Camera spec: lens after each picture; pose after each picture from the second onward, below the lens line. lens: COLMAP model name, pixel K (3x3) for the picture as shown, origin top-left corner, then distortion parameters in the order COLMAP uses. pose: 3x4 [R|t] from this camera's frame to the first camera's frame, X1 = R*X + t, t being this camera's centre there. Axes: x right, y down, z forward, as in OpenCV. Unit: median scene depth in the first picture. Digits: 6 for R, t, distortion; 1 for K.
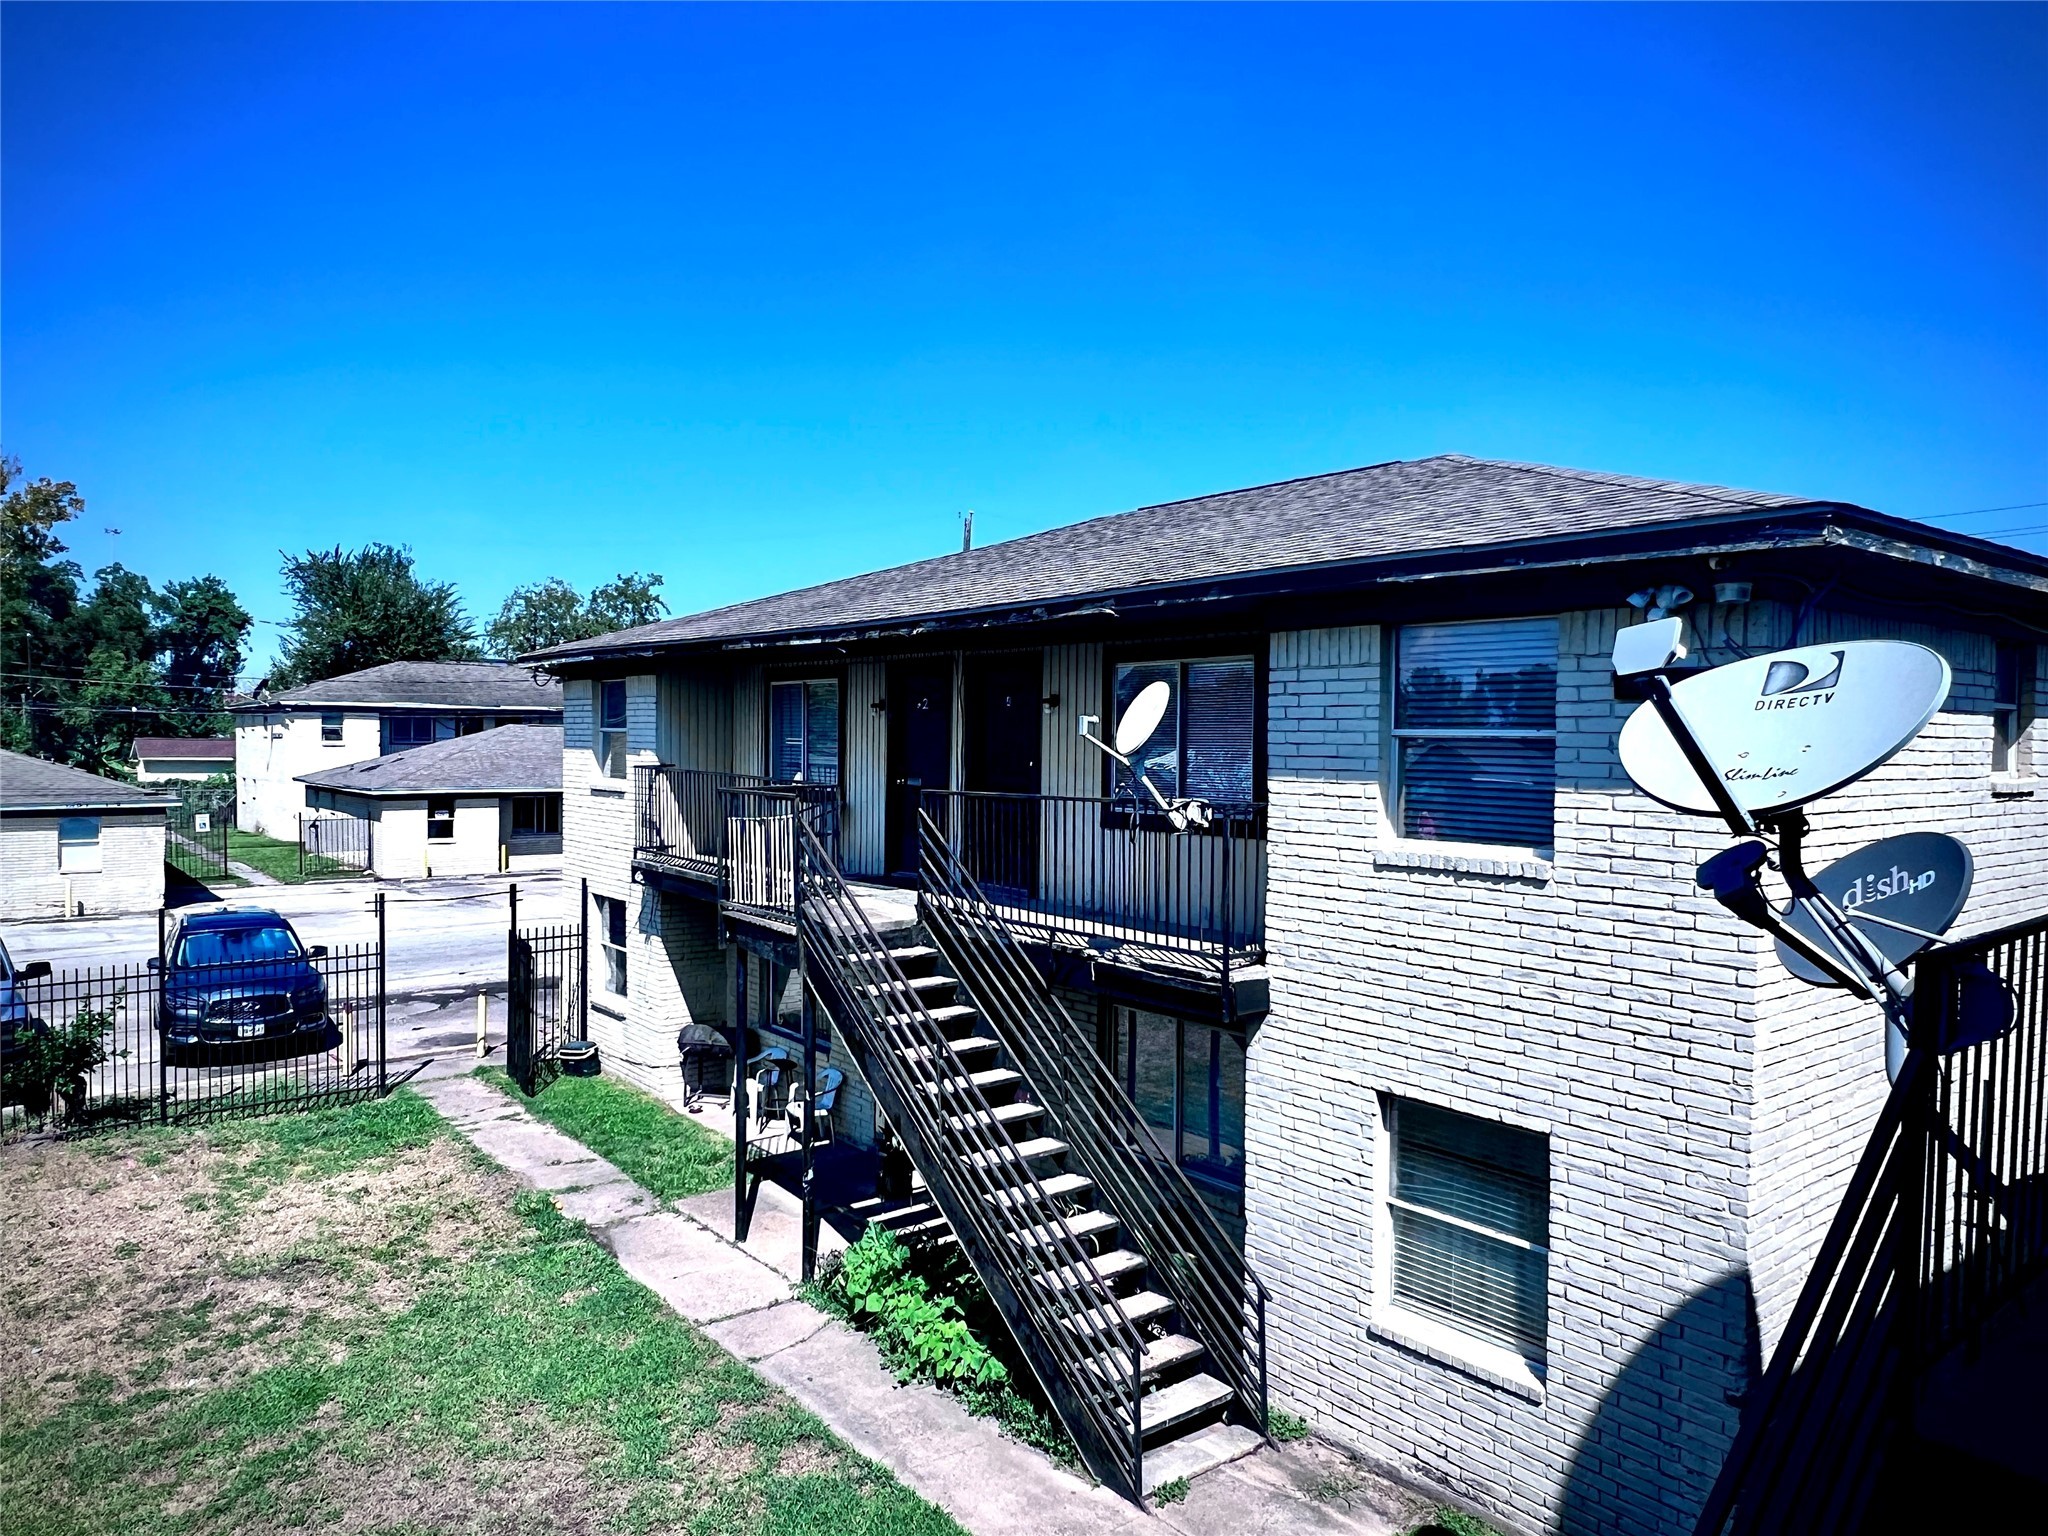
lens RADIAL K [[1339.0, 0, 1023.7], [0, 1339.0, 780.7], [0, 0, 1]] dist [0.003219, -0.000257]
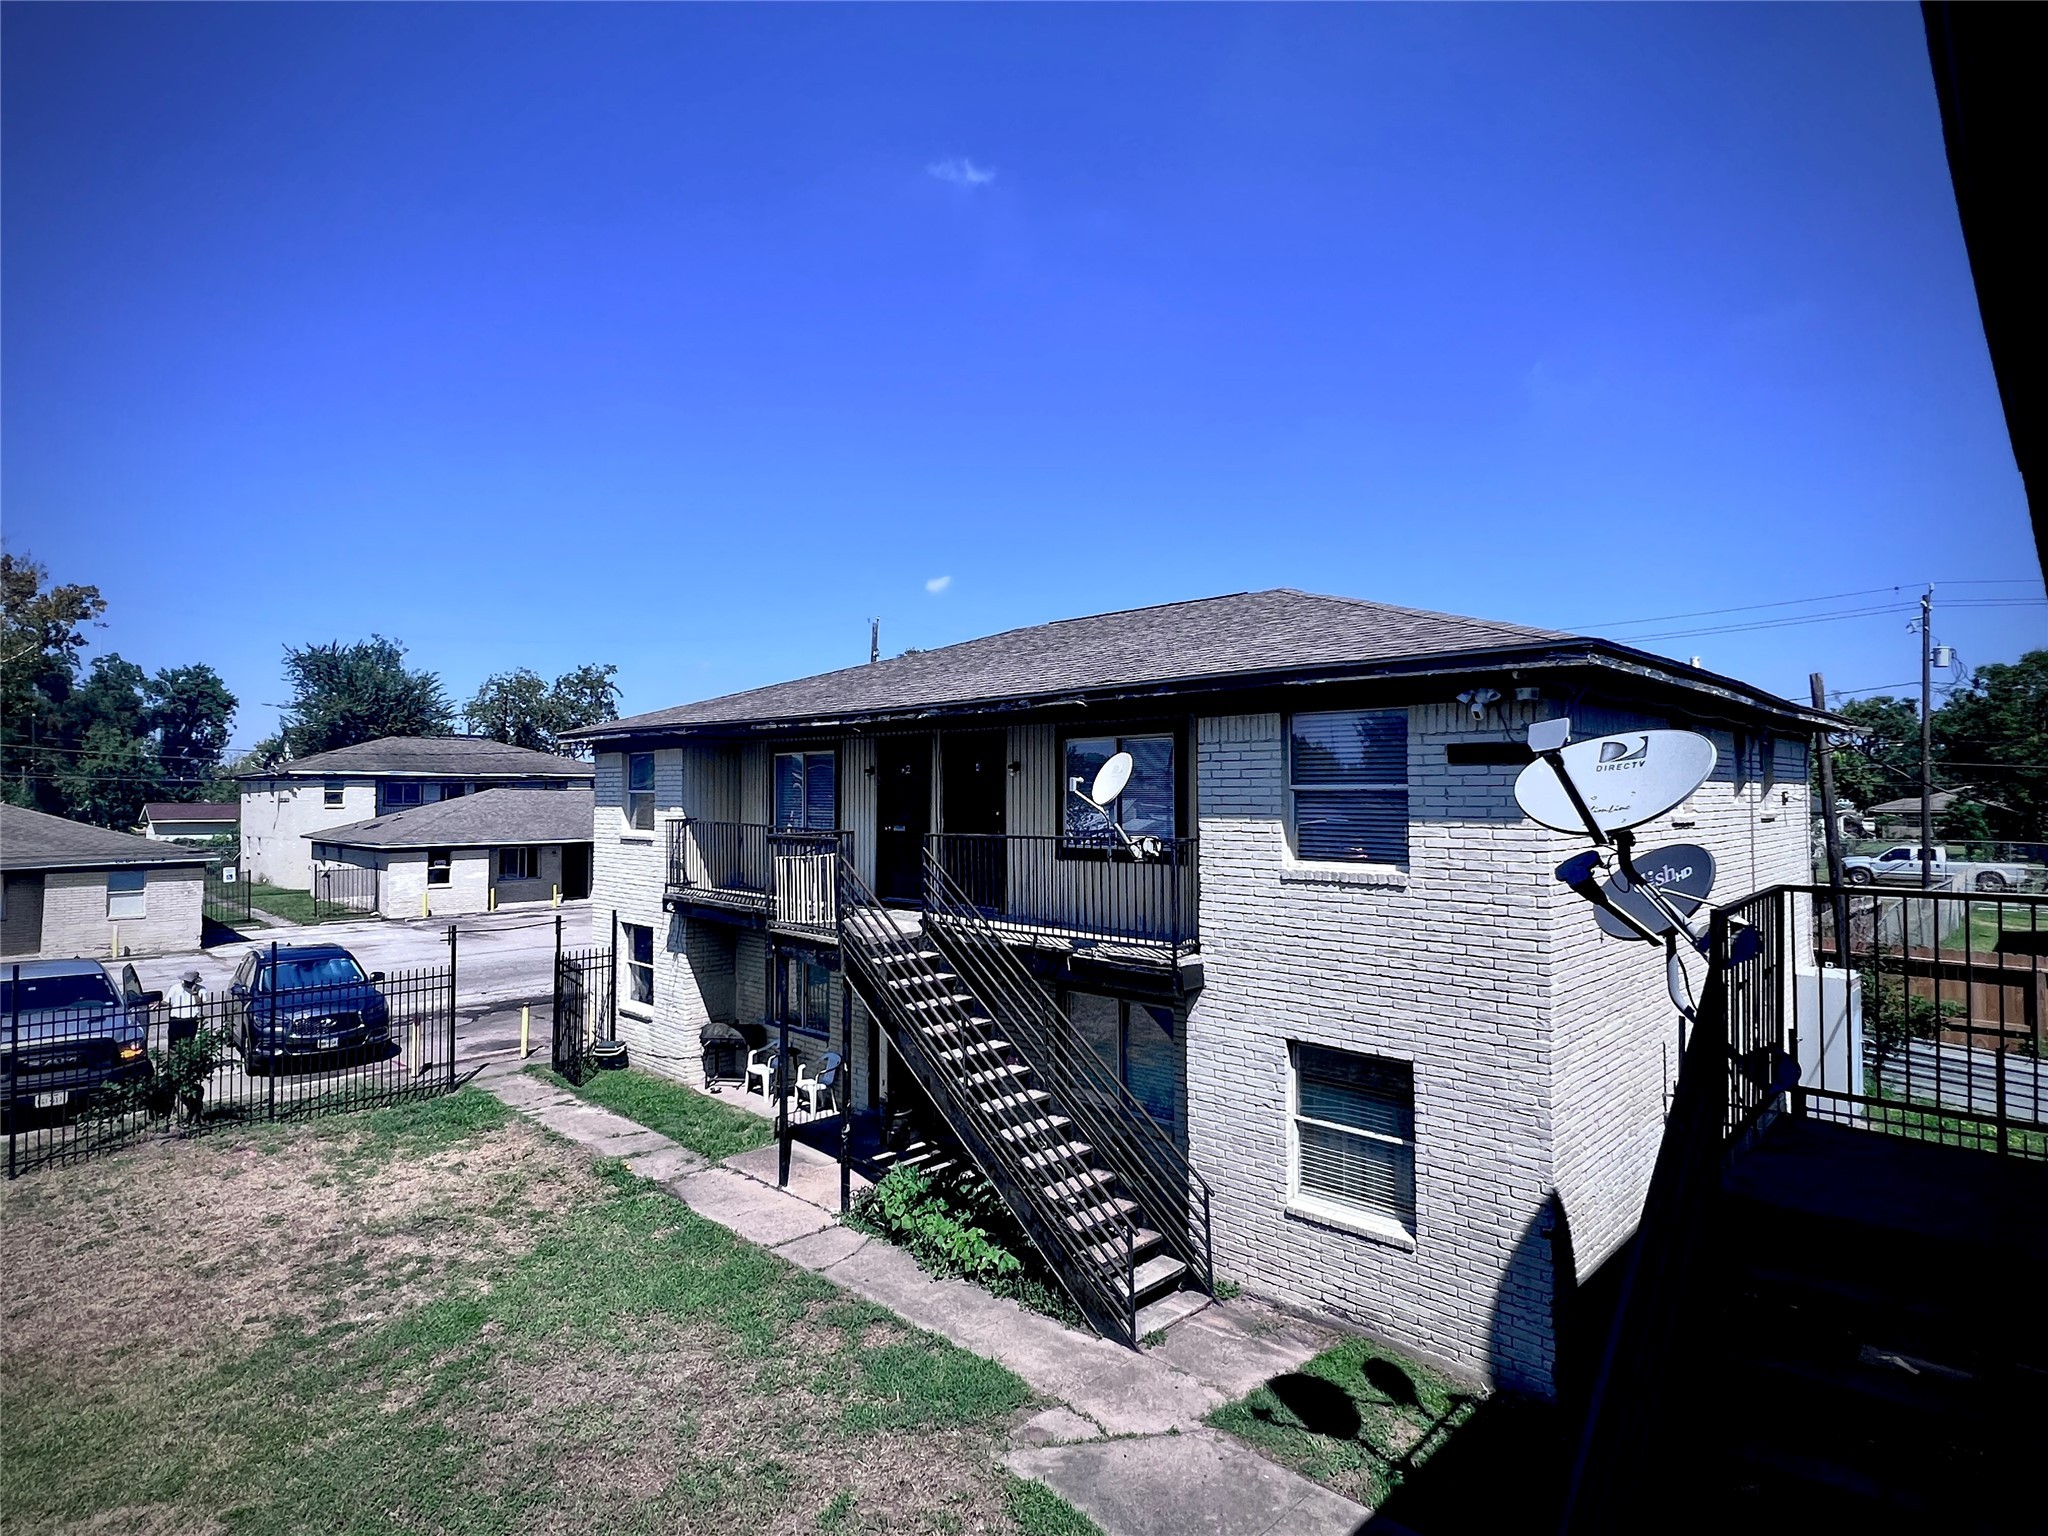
lens RADIAL K [[1069.4, 0, 1022.8], [0, 1069.4, 766.4], [0, 0, 1]] dist [0.001681, -0.000176]
pose [[0.992712, -0.008501, 0.120209, -0.126001], [0.015453, 0.998253, -0.057025, 0.002392], [-0.119515, 0.058467, 0.991109, -0.092218]]
